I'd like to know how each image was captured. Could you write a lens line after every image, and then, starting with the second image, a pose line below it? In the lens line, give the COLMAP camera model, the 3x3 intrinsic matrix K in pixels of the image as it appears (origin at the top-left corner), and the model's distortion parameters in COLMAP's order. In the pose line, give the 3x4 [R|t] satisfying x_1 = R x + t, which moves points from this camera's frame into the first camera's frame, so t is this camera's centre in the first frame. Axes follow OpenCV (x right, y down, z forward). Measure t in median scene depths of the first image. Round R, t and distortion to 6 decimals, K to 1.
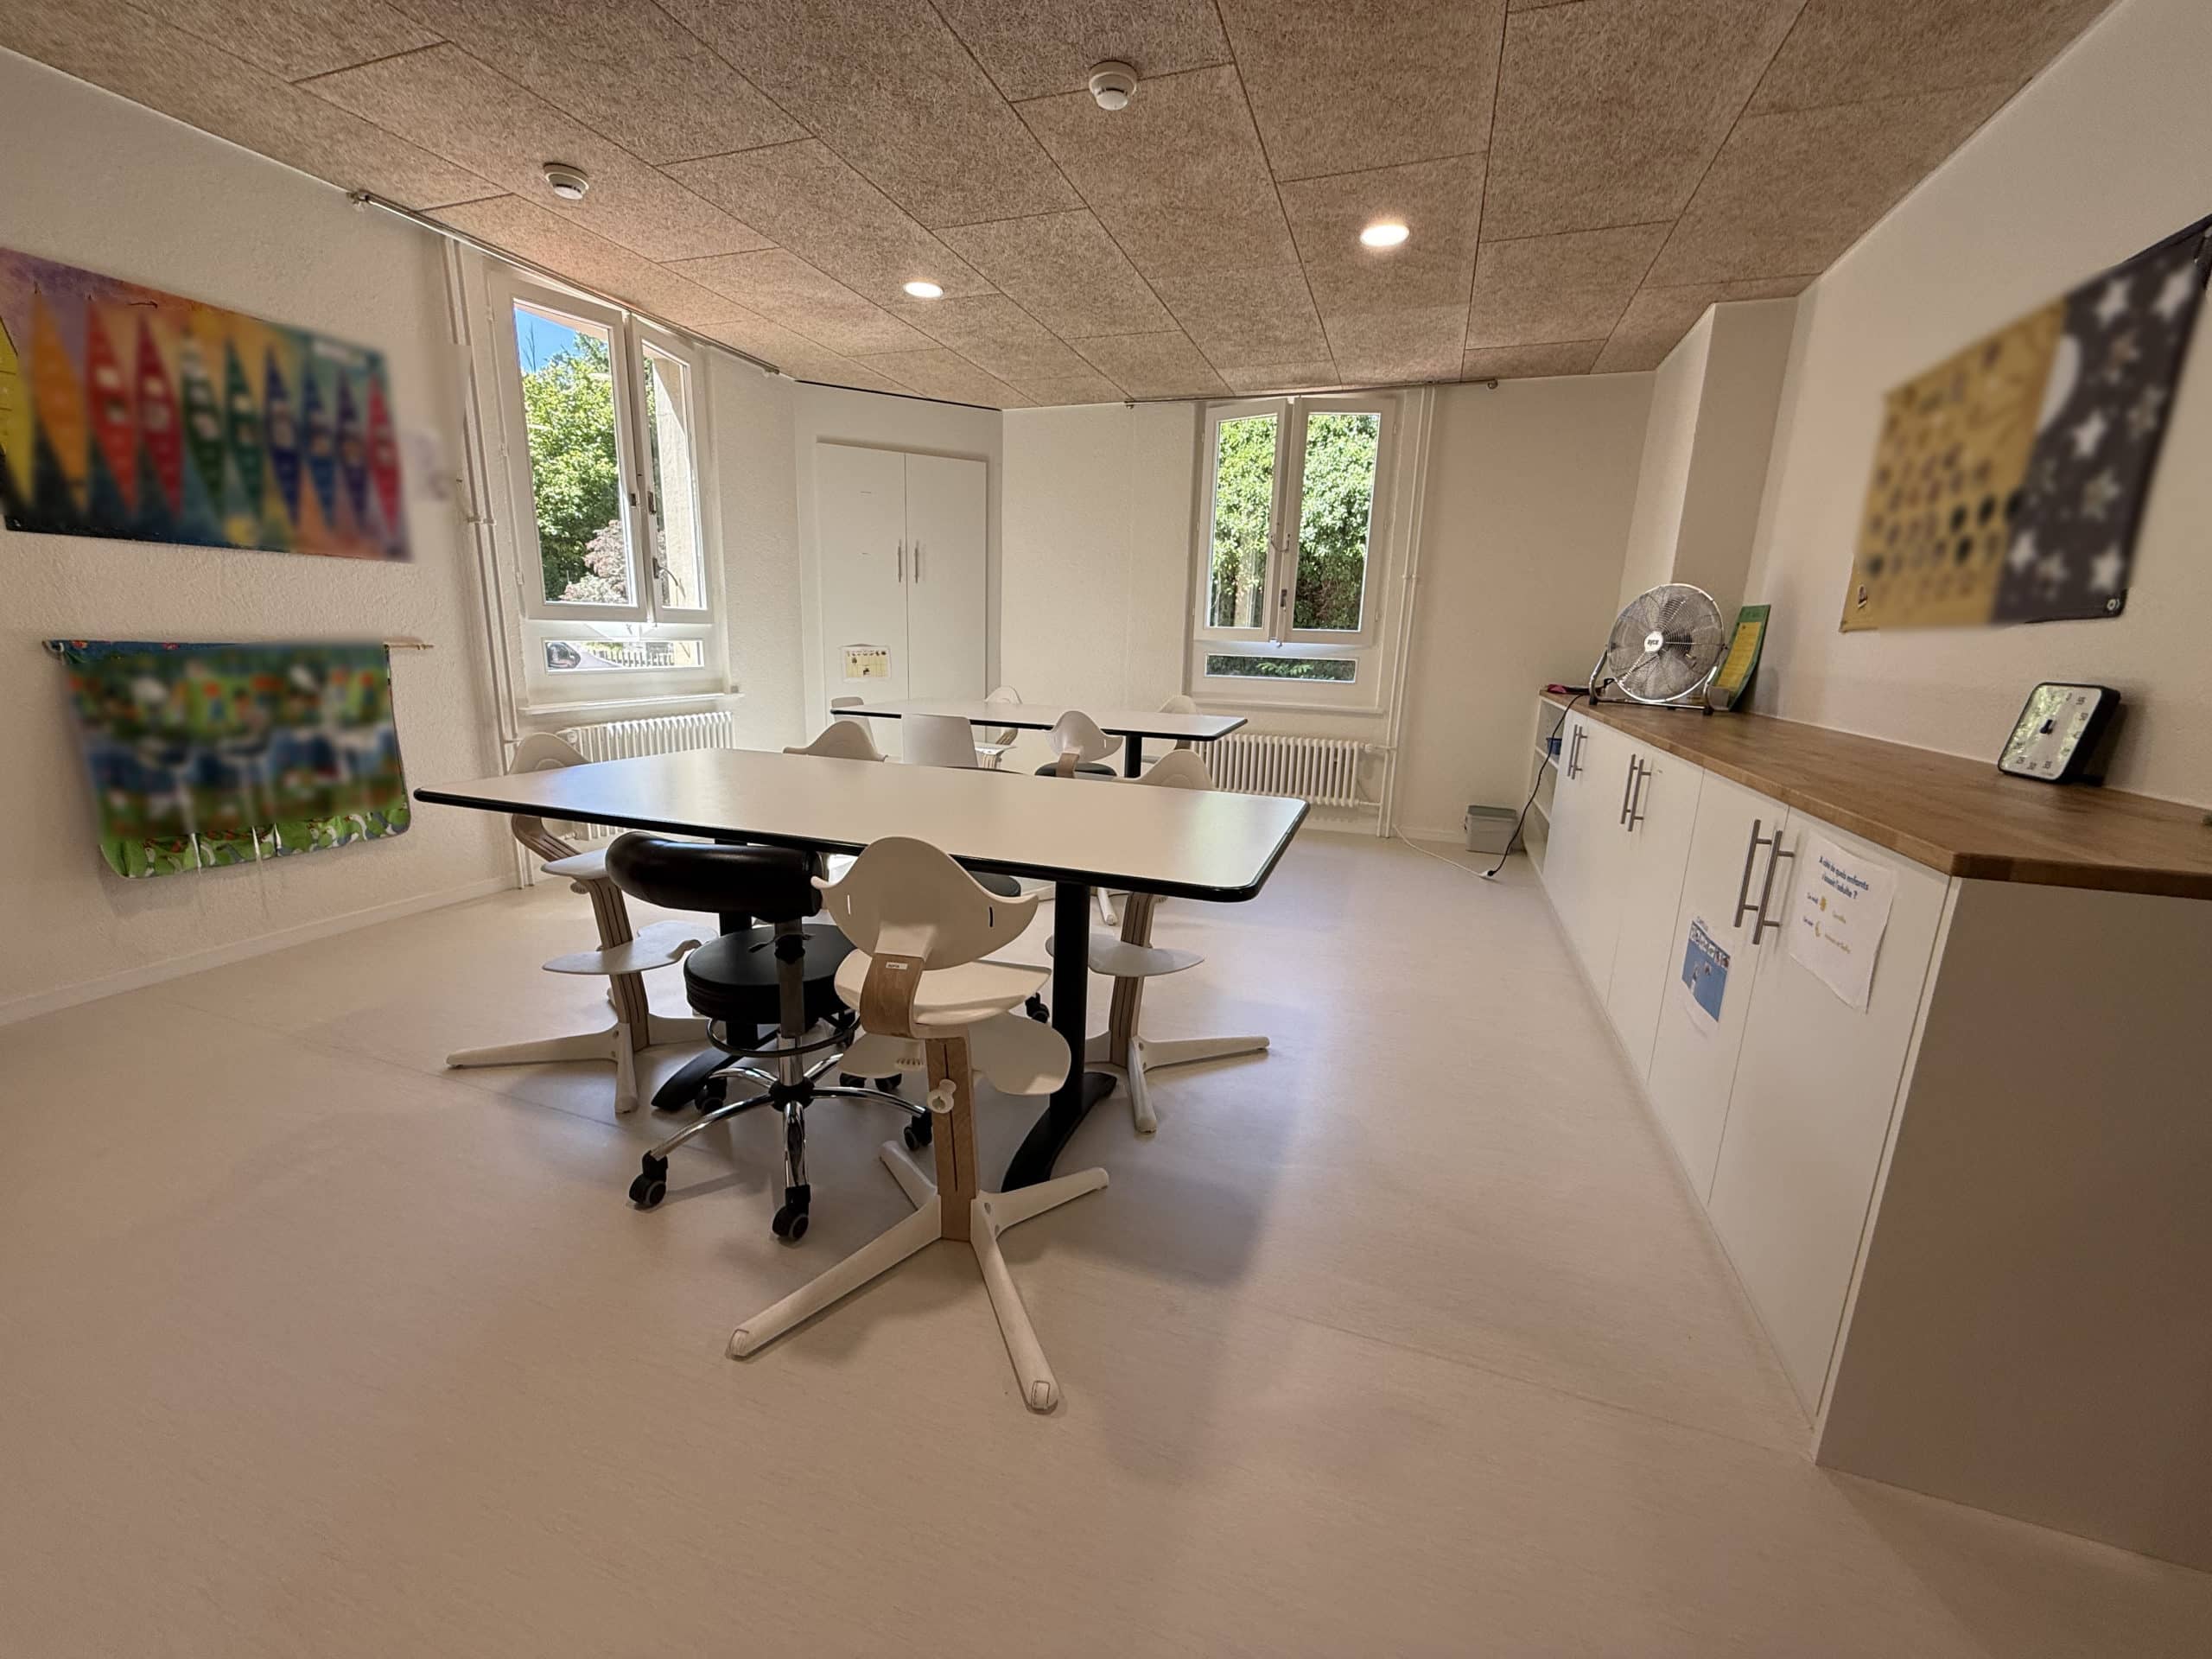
lens RADIAL K [[885.6, 0, 1098.8], [0, 885.6, 836.3], [0, 0, 1]] dist [-0.002006, -0.000629]
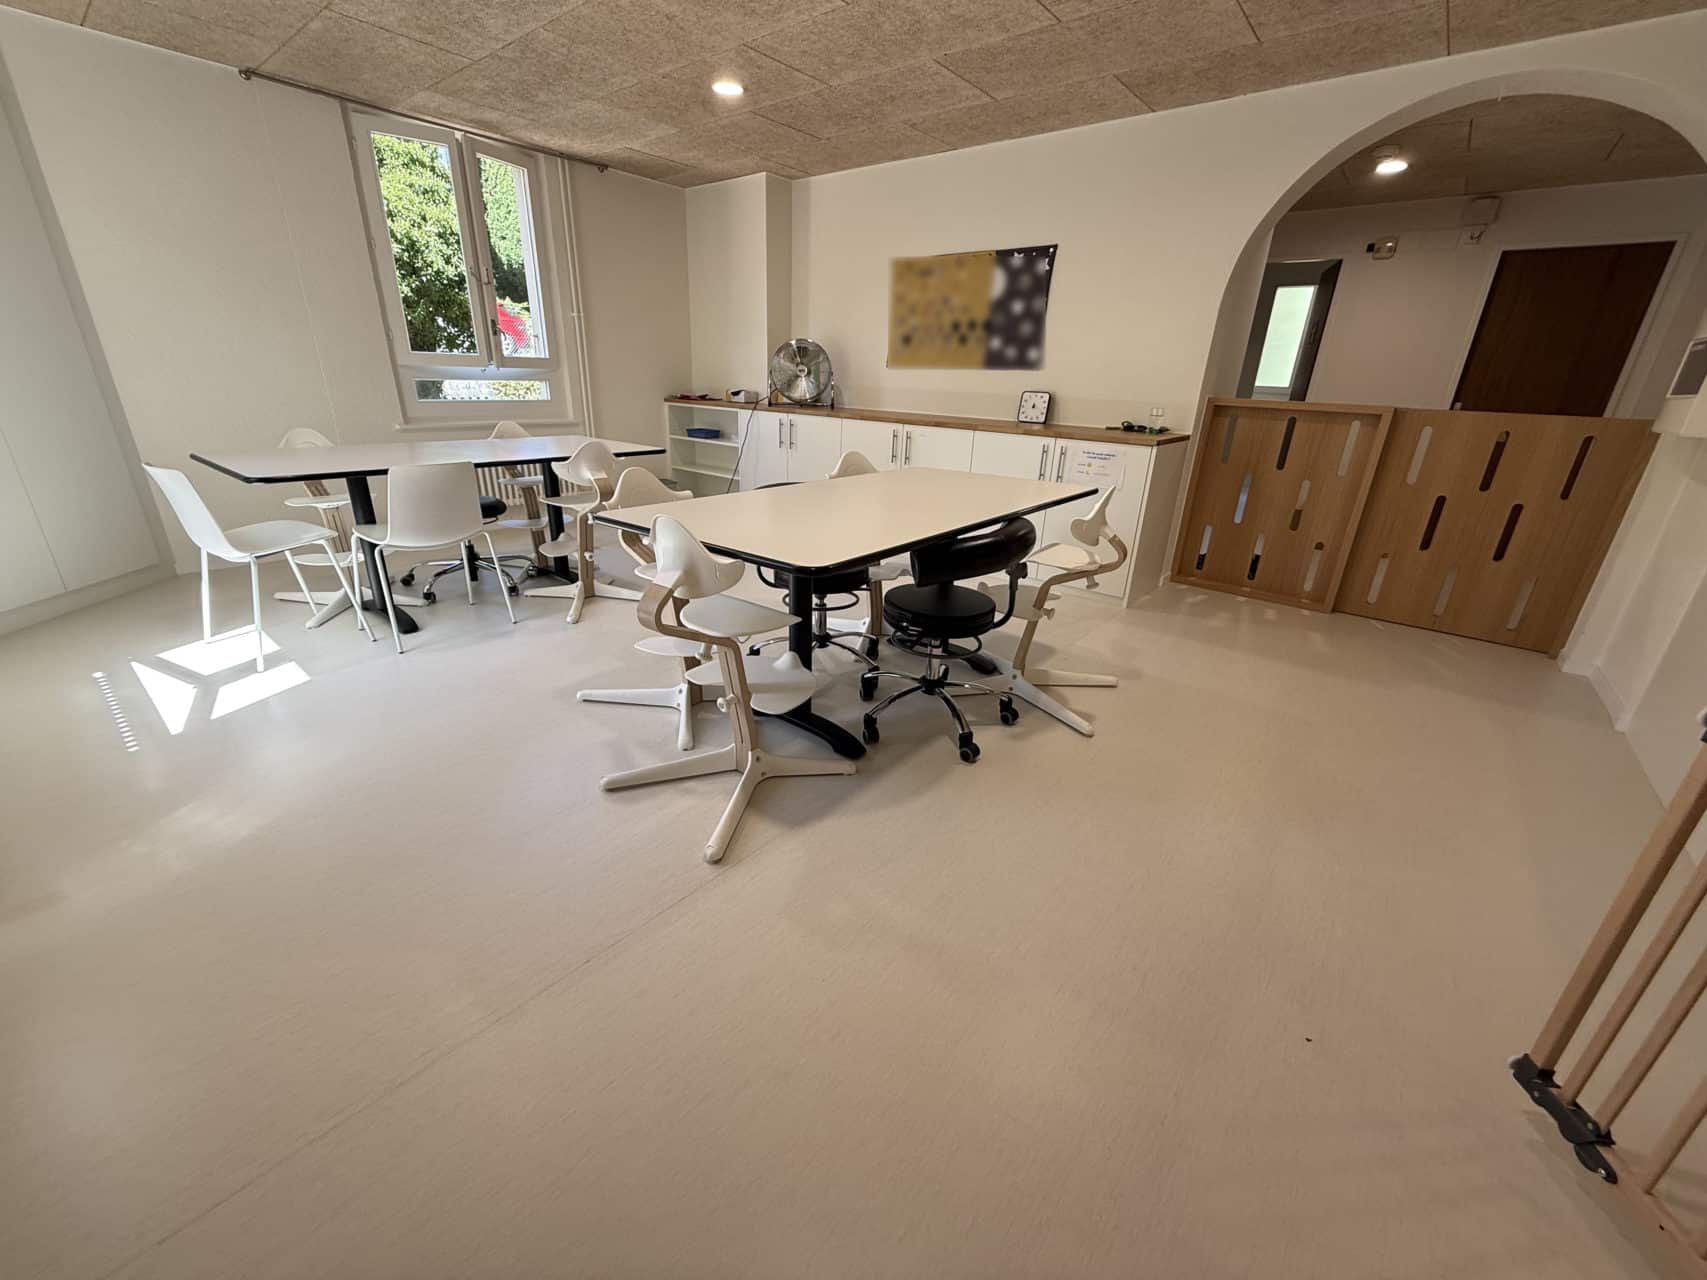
lens RADIAL K [[683.4, 0, 848.0], [0, 683.4, 645.3], [0, 0, 1]] dist [-0.002006, -0.000629]
pose [[0.336539, -0.367797, 0.866872, -1.013191], [0.184349, 0.928489, 0.322372, -0.152856], [-0.923449, 0.051316, 0.380275, 0.453486]]
